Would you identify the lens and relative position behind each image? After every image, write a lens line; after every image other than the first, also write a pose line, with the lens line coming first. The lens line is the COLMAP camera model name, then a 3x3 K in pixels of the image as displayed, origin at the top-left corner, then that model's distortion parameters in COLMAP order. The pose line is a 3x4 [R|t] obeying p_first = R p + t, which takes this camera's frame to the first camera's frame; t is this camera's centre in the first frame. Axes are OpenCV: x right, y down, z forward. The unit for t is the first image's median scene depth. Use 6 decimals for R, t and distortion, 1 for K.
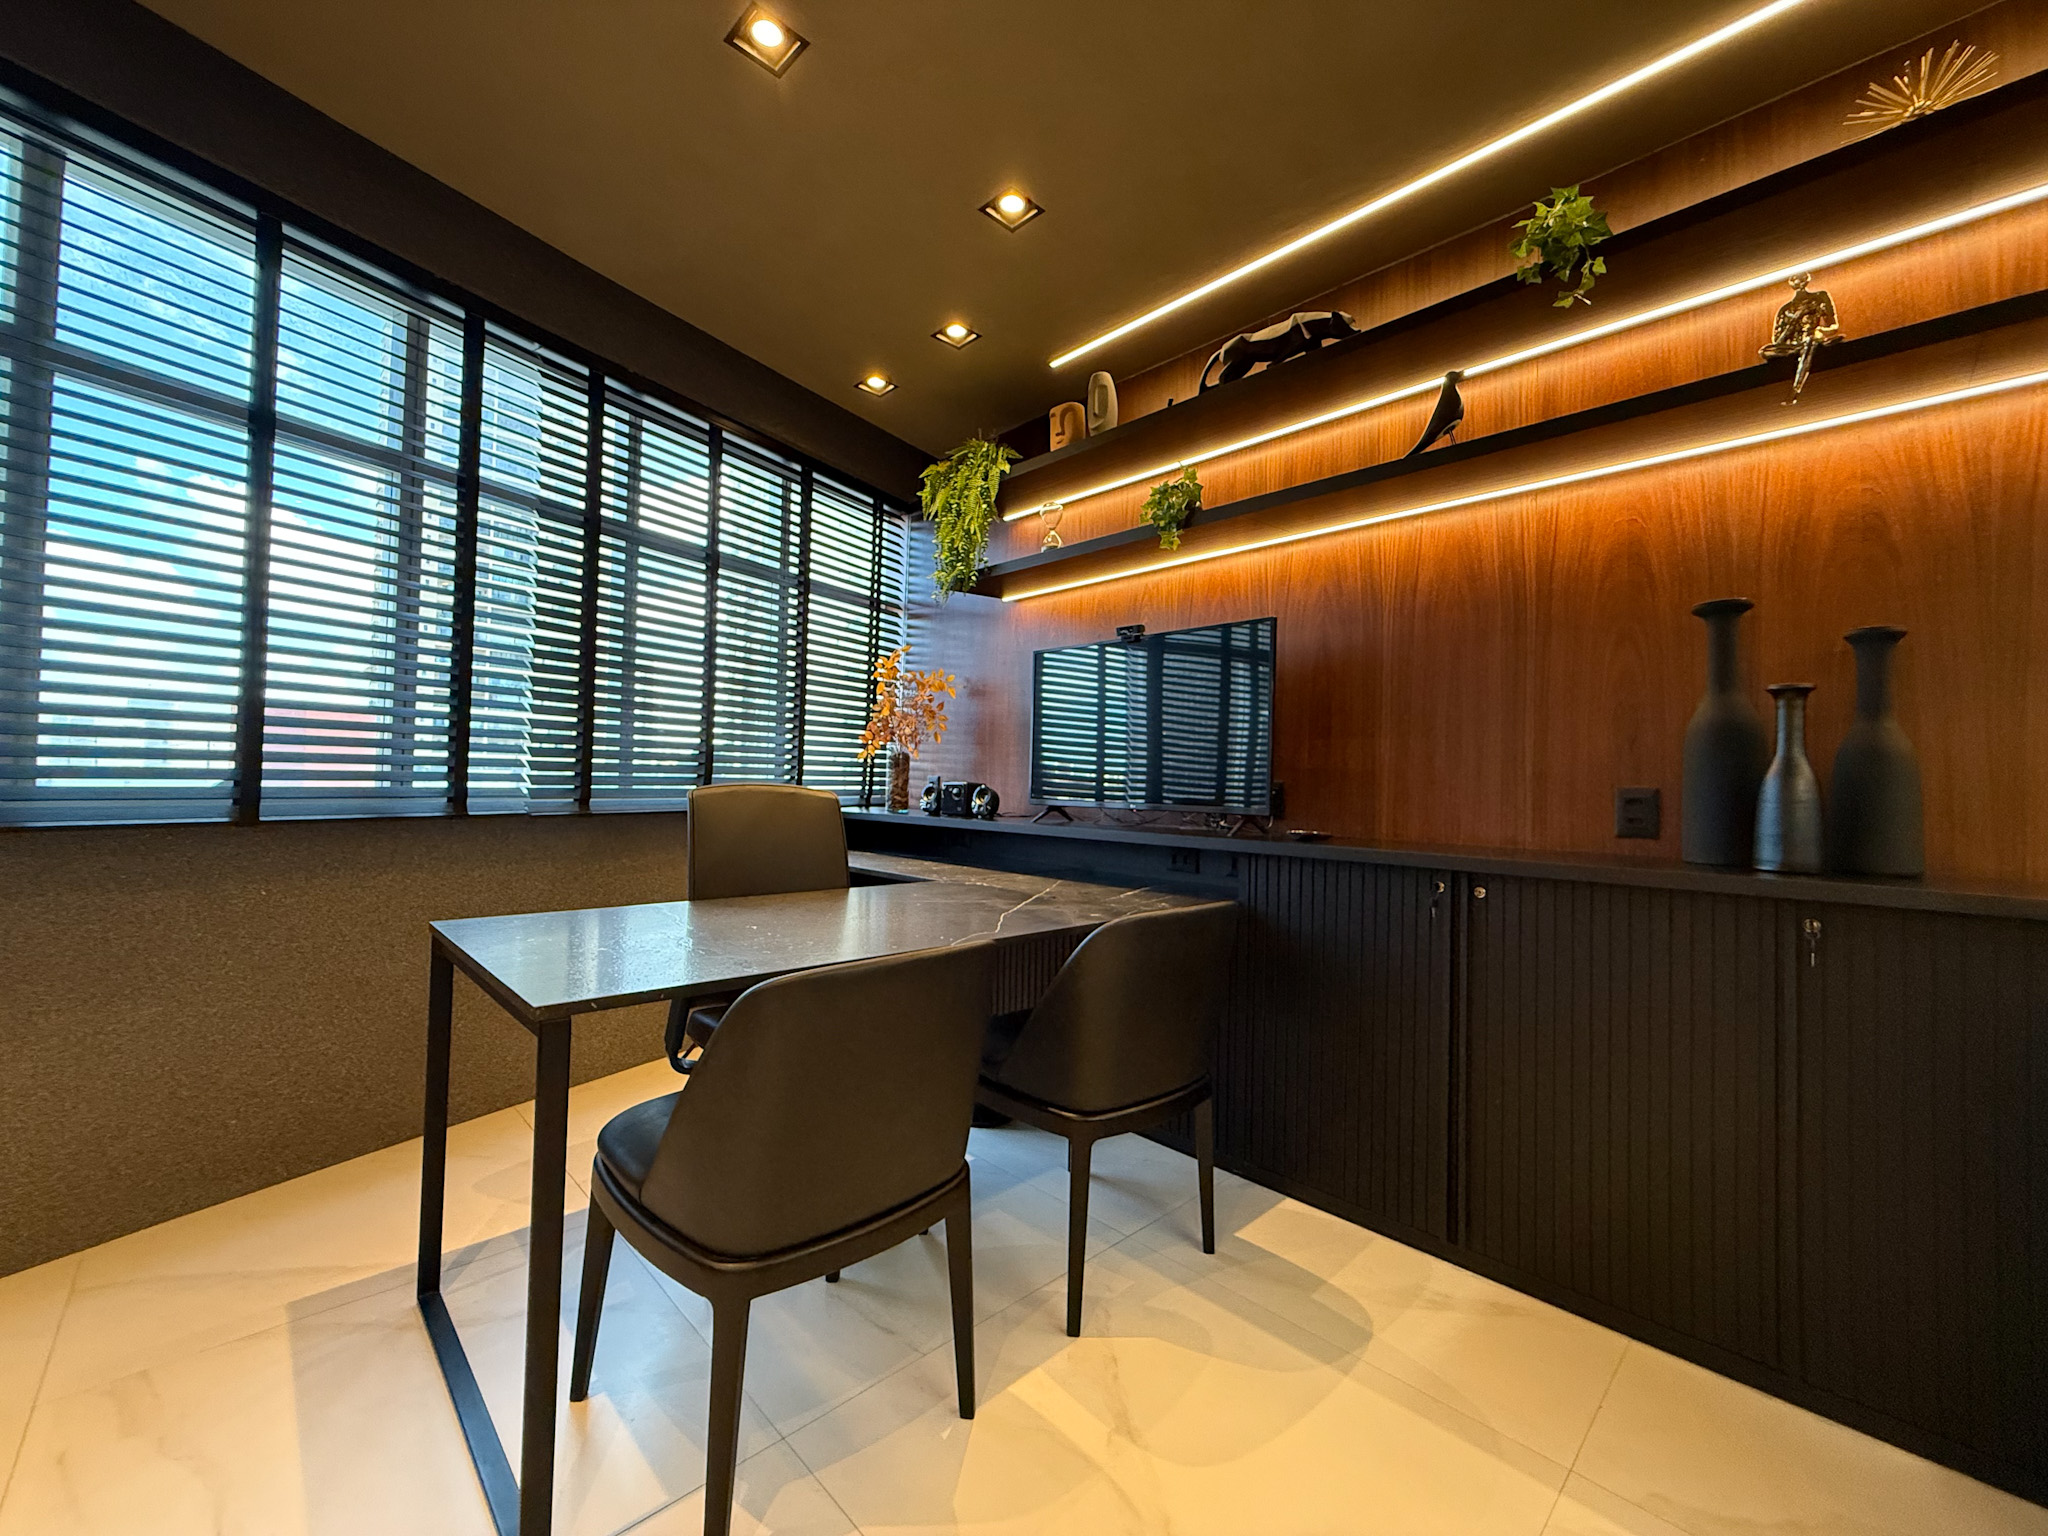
lens RADIAL K [[817.0, 0, 1014.1], [0, 817.0, 763.3], [0, 0, 1]] dist [-0.004067, -0.000417]
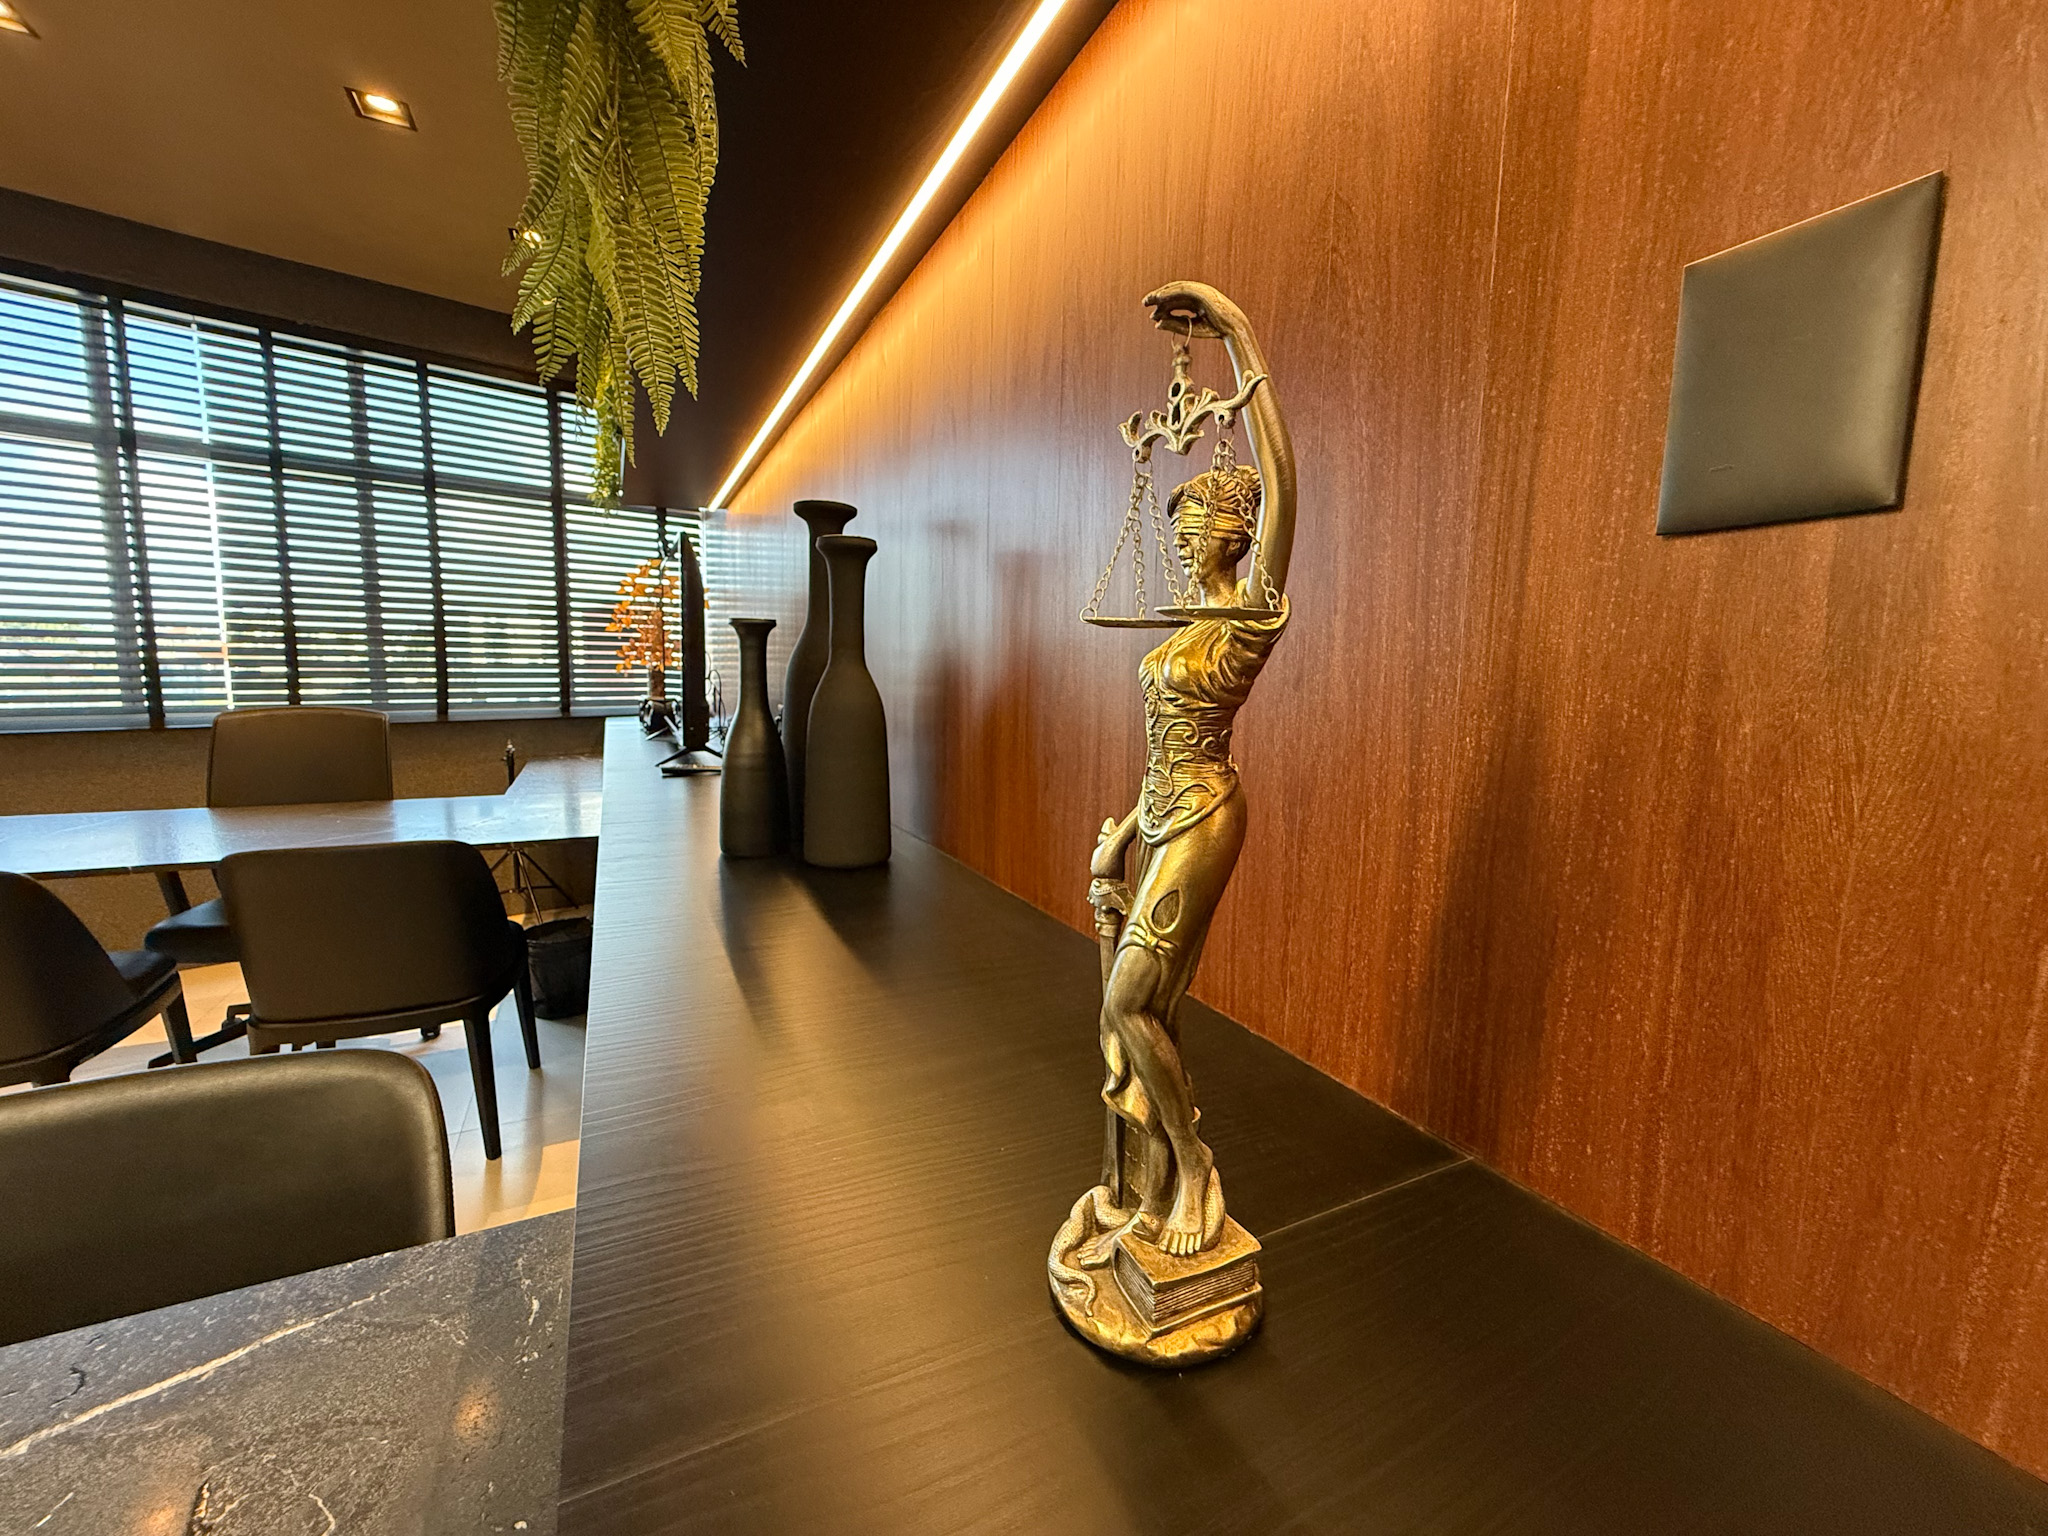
lens RADIAL K [[817.9, 0, 1013.3], [0, 817.9, 762.4], [0, 0, 1]] dist [0.000918, 0.000394]
pose [[0.952253, 0.030736, -0.303758, 0.826663], [0.011775, 0.990482, 0.137135, -0.035875], [0.305082, -0.134164, 0.942828, 0.180279]]
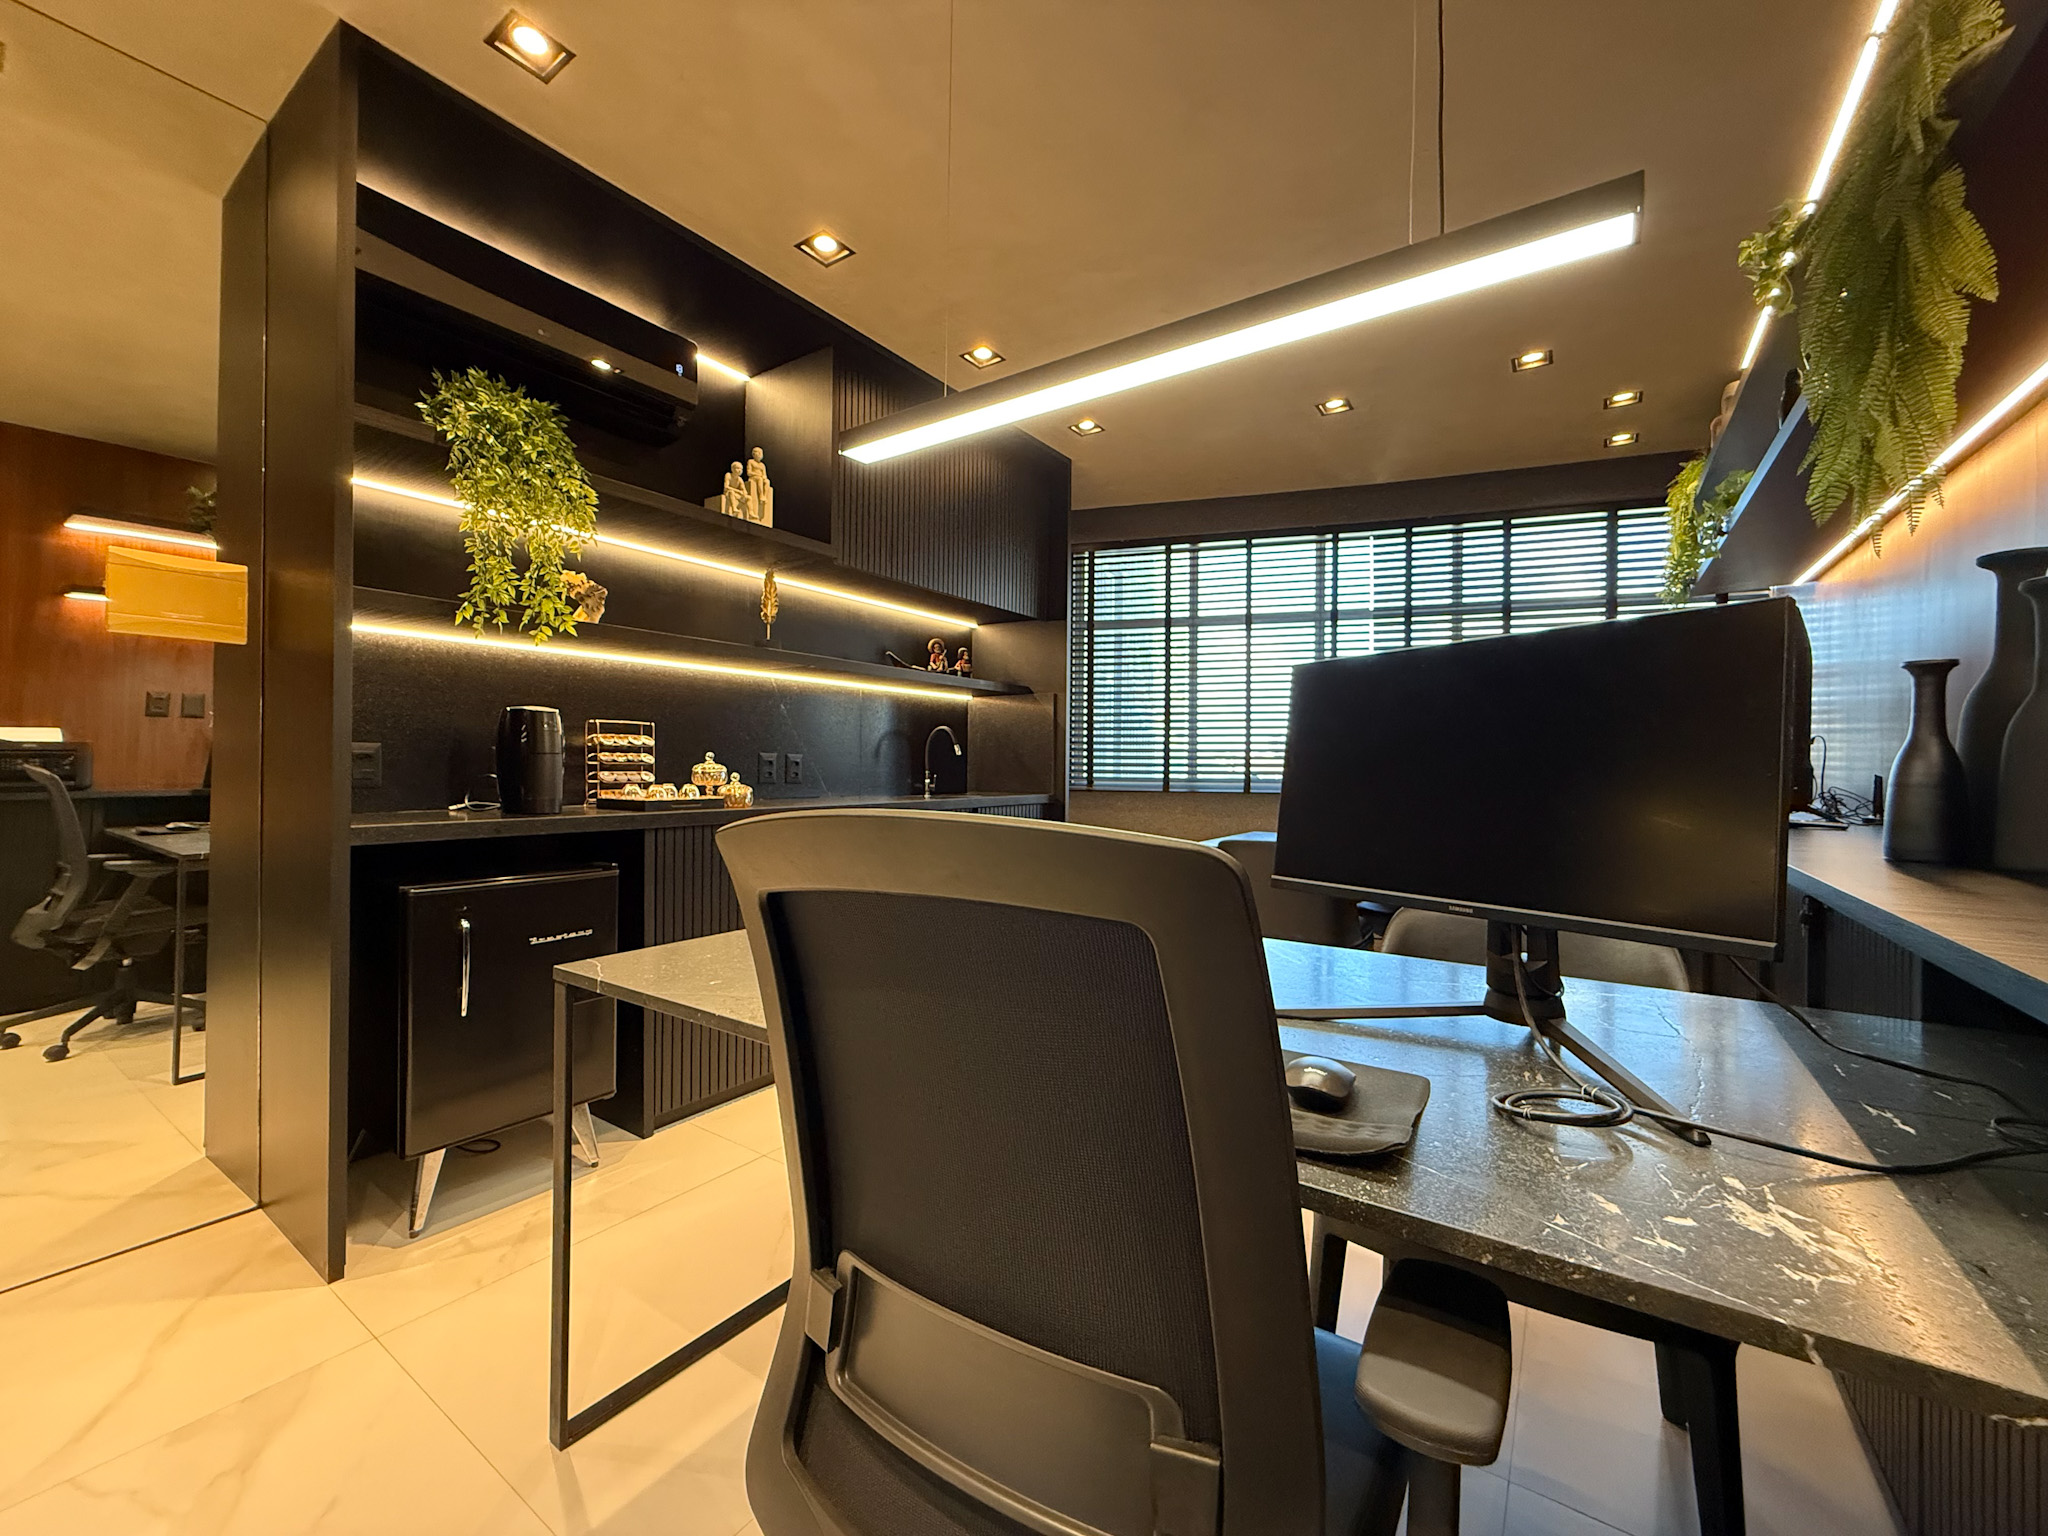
lens RADIAL K [[819.3, 0, 1015.1], [0, 819.3, 767.6], [0, 0, 1]] dist [-0.000768, 0.000016]
pose [[0.201172, -0.017592, -0.979398, 0.954587], [0.023378, 0.999640, -0.013154, 0.009436], [0.979277, -0.020250, 0.201511, -0.127078]]
